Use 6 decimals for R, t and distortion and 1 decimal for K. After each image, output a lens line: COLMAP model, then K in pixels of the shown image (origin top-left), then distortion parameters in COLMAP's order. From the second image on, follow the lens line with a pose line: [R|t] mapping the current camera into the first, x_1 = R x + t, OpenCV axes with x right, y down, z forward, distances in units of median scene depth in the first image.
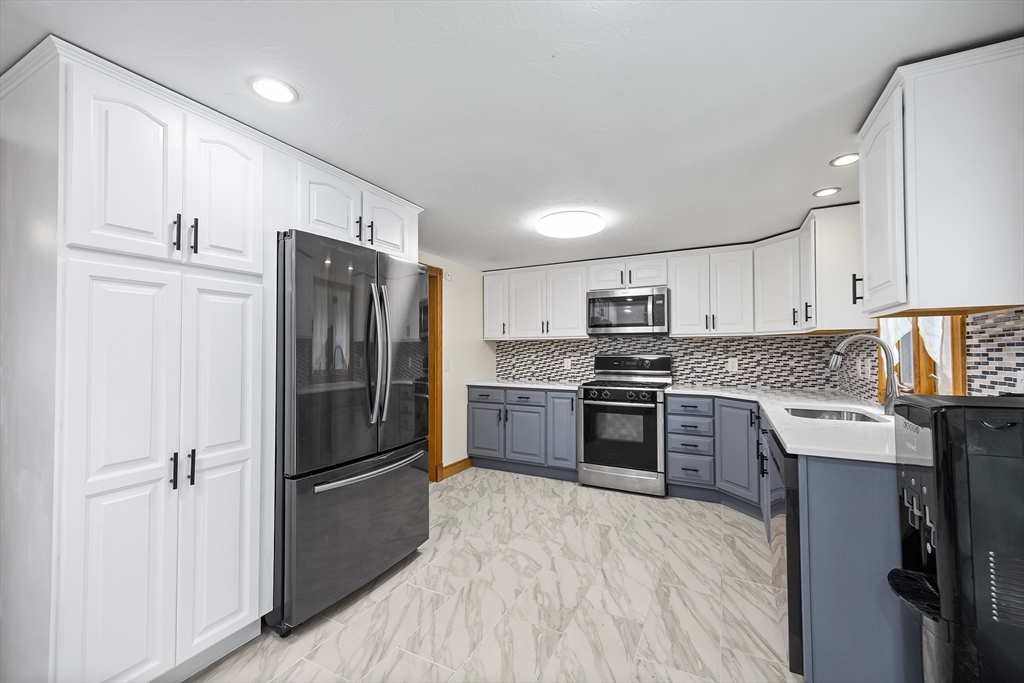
lens RADIAL K [[417.0, 0, 503.7], [0, 417.0, 342.0], [0, 0, 1]] dist [0.010259, -0.000807]
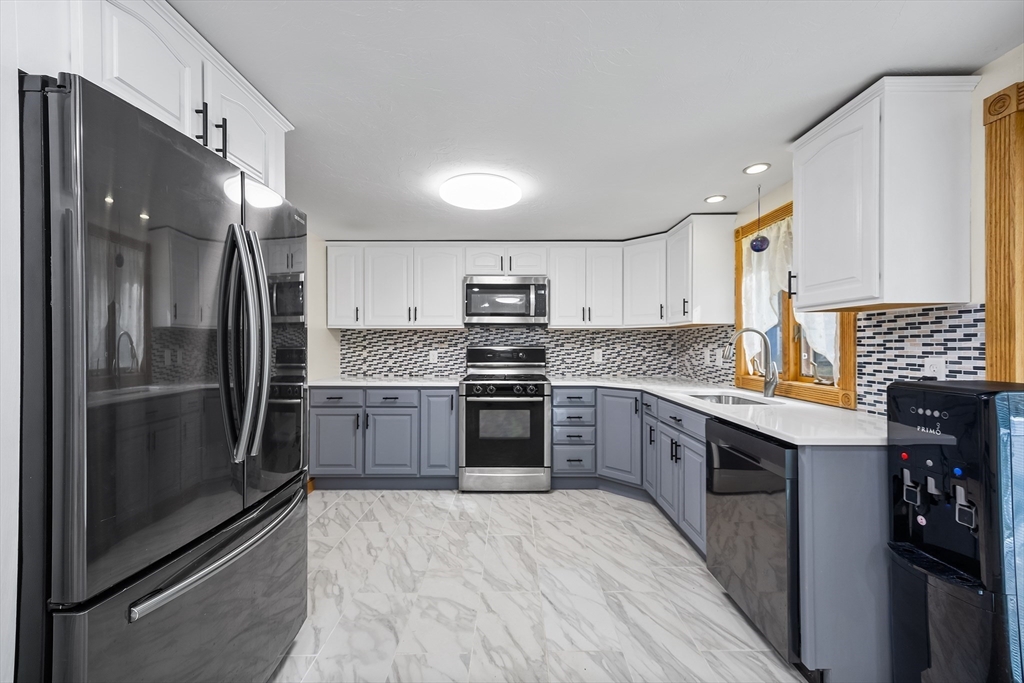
lens RADIAL K [[417.0, 0, 510.7], [0, 417.0, 342.1], [0, 0, 1]] dist [0.010259, -0.000807]
pose [[0.881854, 0.003687, 0.471509, -0.177845], [-0.012691, 0.999793, 0.015917, 0.007849], [-0.471353, -0.020020, 0.881718, 0.212521]]
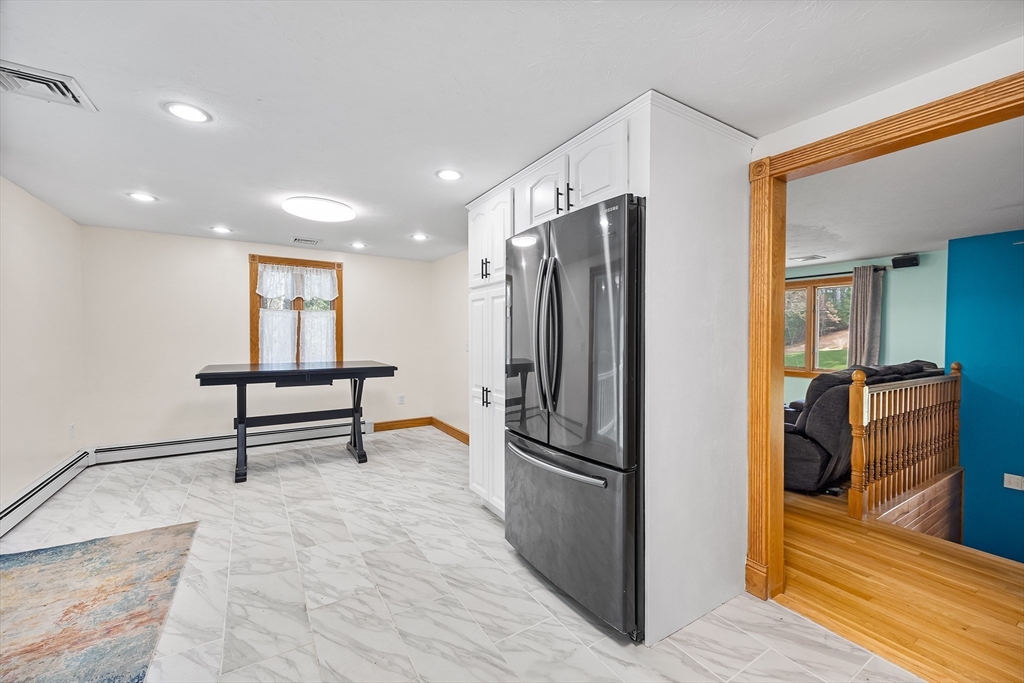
lens RADIAL K [[417.0, 0, 522.9], [0, 417.0, 336.5], [0, 0, 1]] dist [0.010259, -0.000807]
pose [[-0.488561, 0.006888, -0.872503, 0.368604], [0.019017, 0.999815, -0.002756, 0.022188], [0.872323, -0.017939, -0.488602, 0.996692]]
